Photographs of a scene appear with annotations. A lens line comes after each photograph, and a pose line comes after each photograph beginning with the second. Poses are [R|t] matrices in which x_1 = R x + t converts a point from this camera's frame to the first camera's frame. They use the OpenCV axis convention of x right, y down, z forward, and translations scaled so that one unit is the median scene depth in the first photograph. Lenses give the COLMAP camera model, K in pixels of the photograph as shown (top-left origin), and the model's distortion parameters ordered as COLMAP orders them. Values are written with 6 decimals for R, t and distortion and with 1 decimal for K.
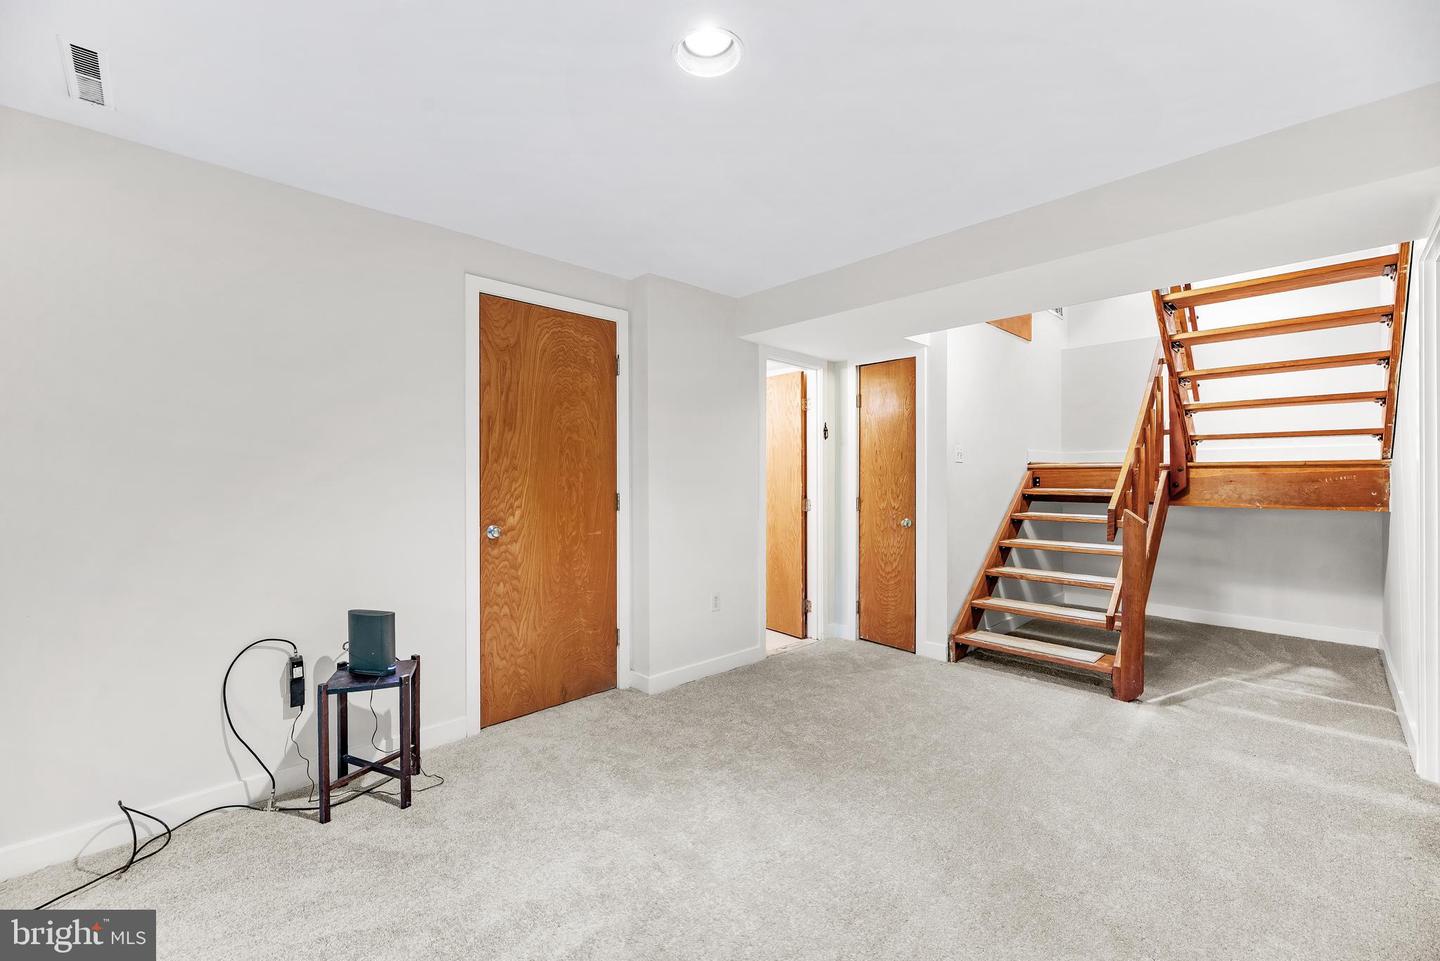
lens RADIAL K [[590.1, 0, 713.5], [0, 590.1, 479.7], [0, 0, 1]] dist [-0.000553, 0.000006]
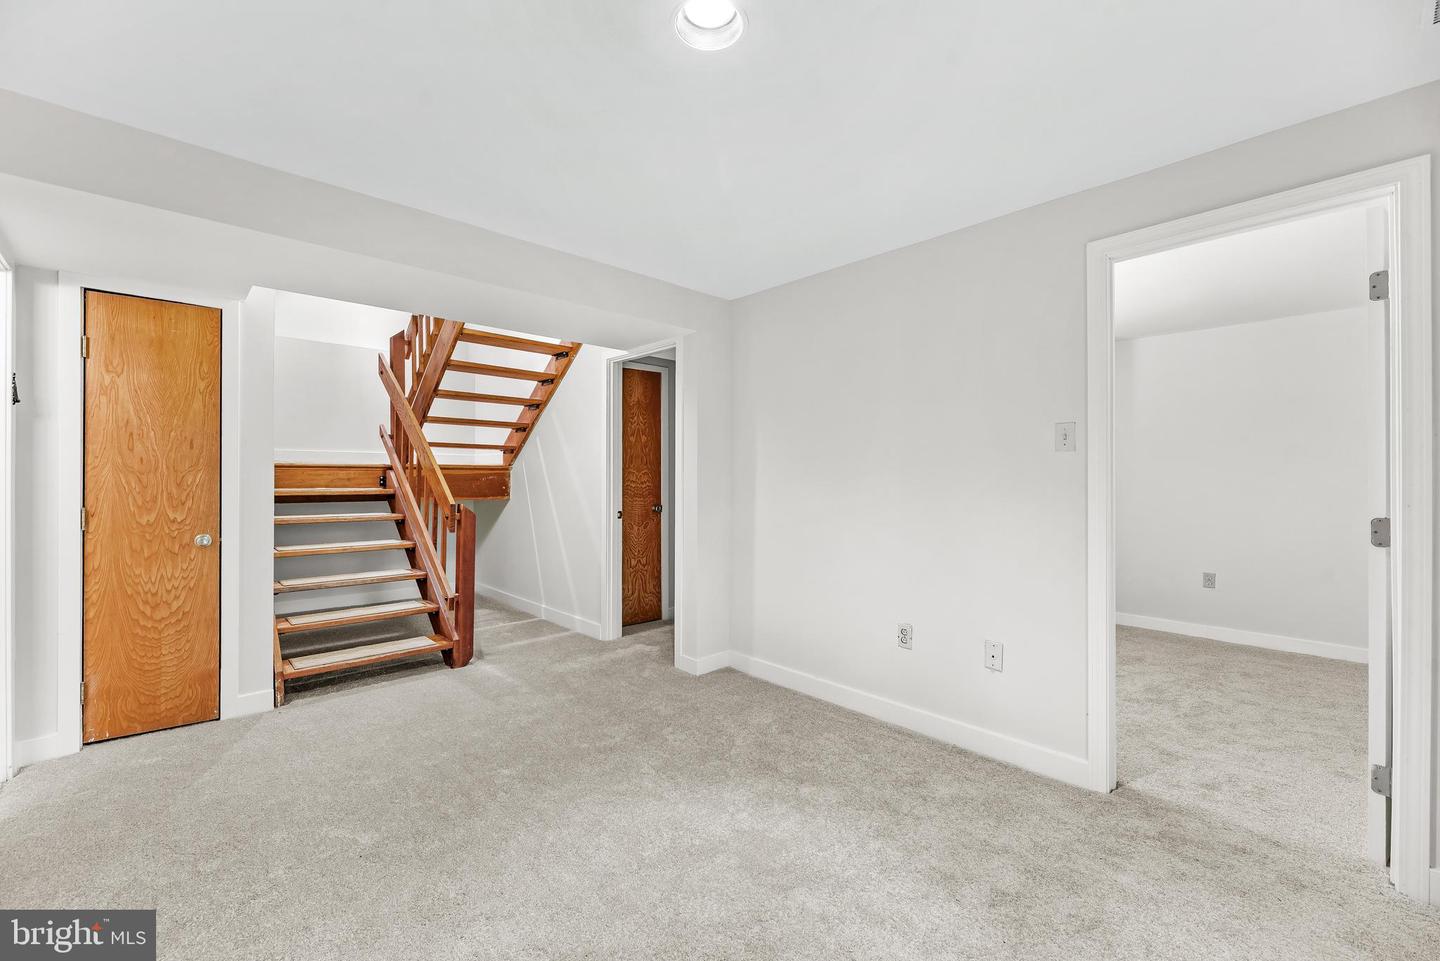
lens RADIAL K [[590.1, 0, 713.4], [0, 590.1, 477.2], [0, 0, 1]] dist [-0.000553, 0.000006]
pose [[0.002459, 0.000928, 0.999997, -0.394066], [0.002396, 0.999997, -0.000934, -0.000018], [-0.999994, 0.002398, 0.002457, 0.407527]]
